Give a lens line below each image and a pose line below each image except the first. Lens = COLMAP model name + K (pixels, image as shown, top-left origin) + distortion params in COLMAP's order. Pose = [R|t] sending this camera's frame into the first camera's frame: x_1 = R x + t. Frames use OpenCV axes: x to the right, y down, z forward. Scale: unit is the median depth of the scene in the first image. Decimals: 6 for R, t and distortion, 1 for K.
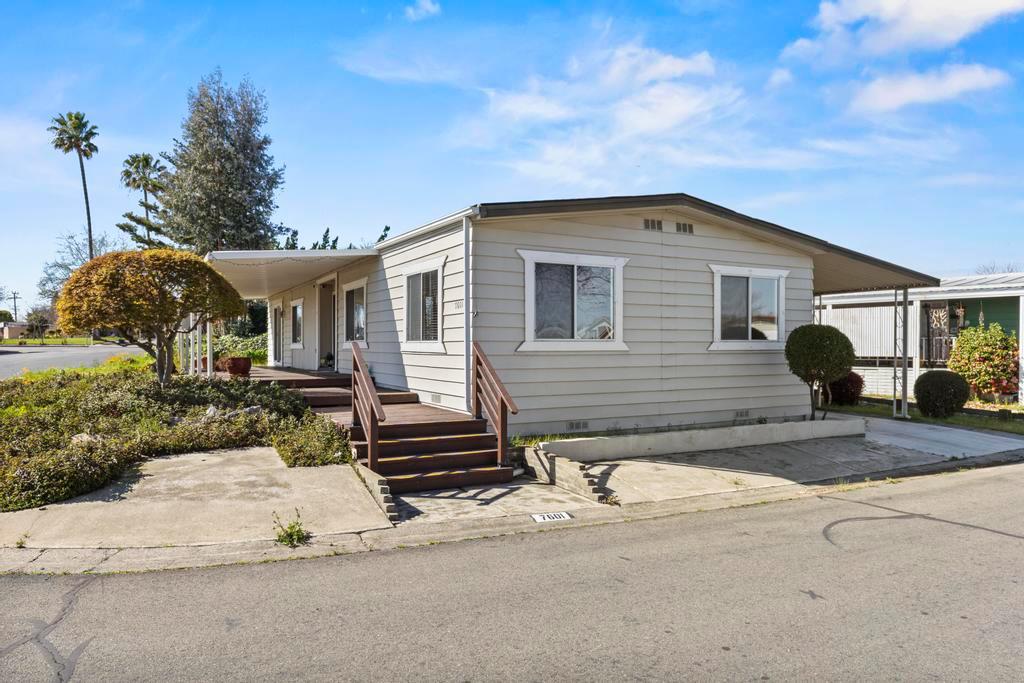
lens RADIAL K [[690.6, 0, 512.0], [0, 690.6, 341.5], [0, 0, 1]] dist [-0.000962, 0.000100]
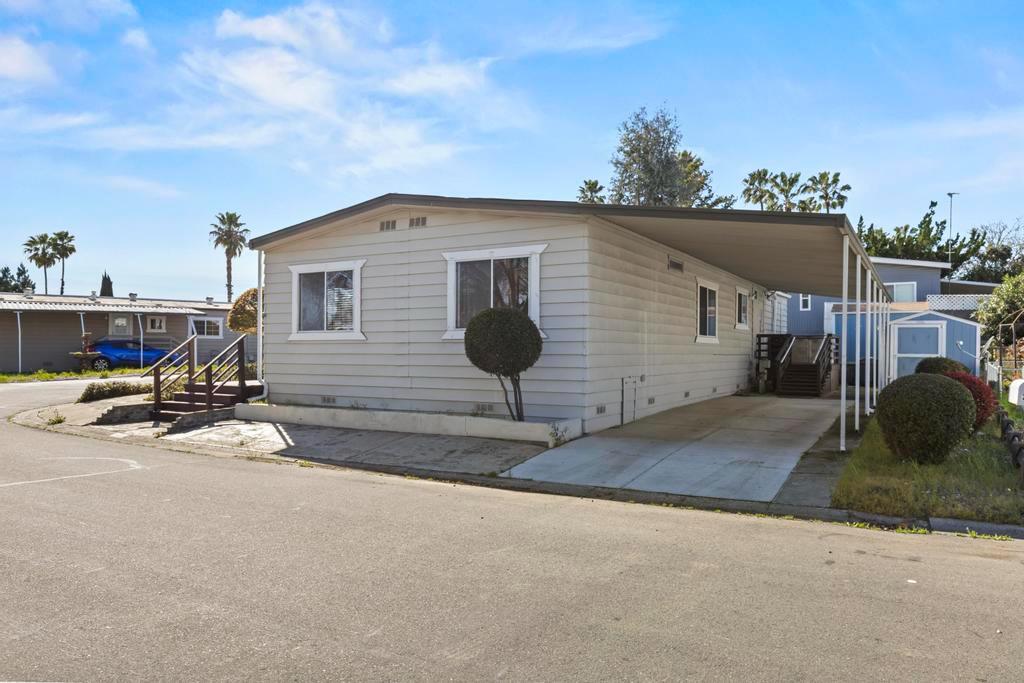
lens RADIAL K [[712.8, 0, 512.0], [0, 712.8, 341.5], [0, 0, 1]] dist [0.006778, 0.001932]
pose [[0.514517, -0.011507, -0.857403, 1.241635], [0.004791, 0.999933, -0.010545, 0.028161], [0.857467, 0.001317, 0.514537, 0.566095]]
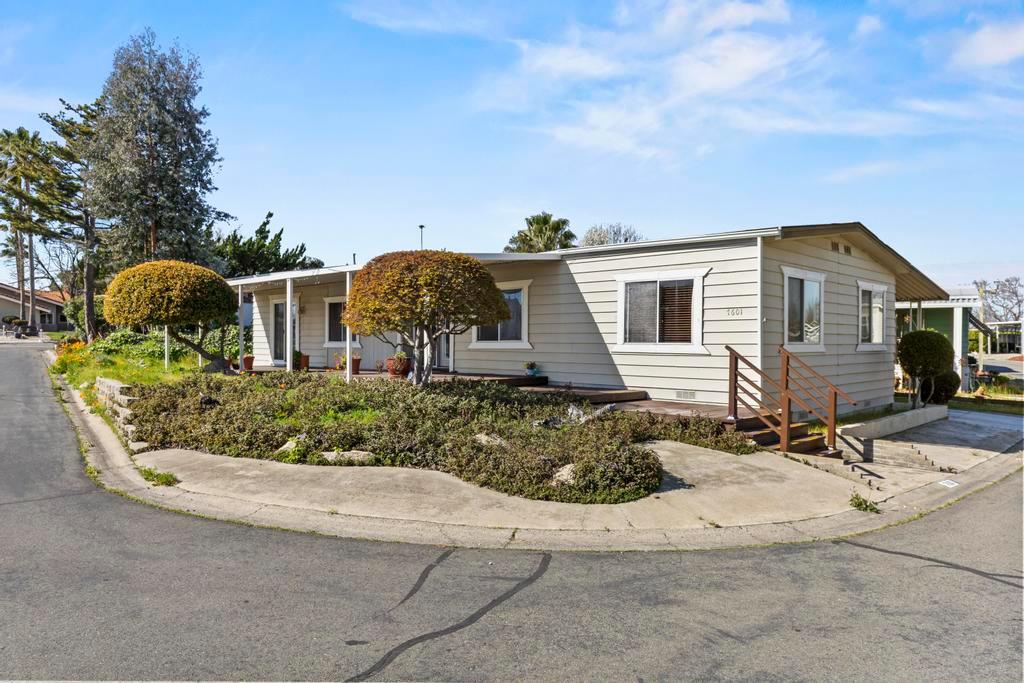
lens RADIAL K [[712.8, 0, 512.0], [0, 712.8, 341.5], [0, 0, 1]] dist [0.006778, 0.001932]
pose [[0.953876, 0.004318, 0.300171, -0.679302], [-0.005979, 0.999971, 0.004614, -0.006790], [-0.300142, -0.006196, 0.953874, -0.013139]]
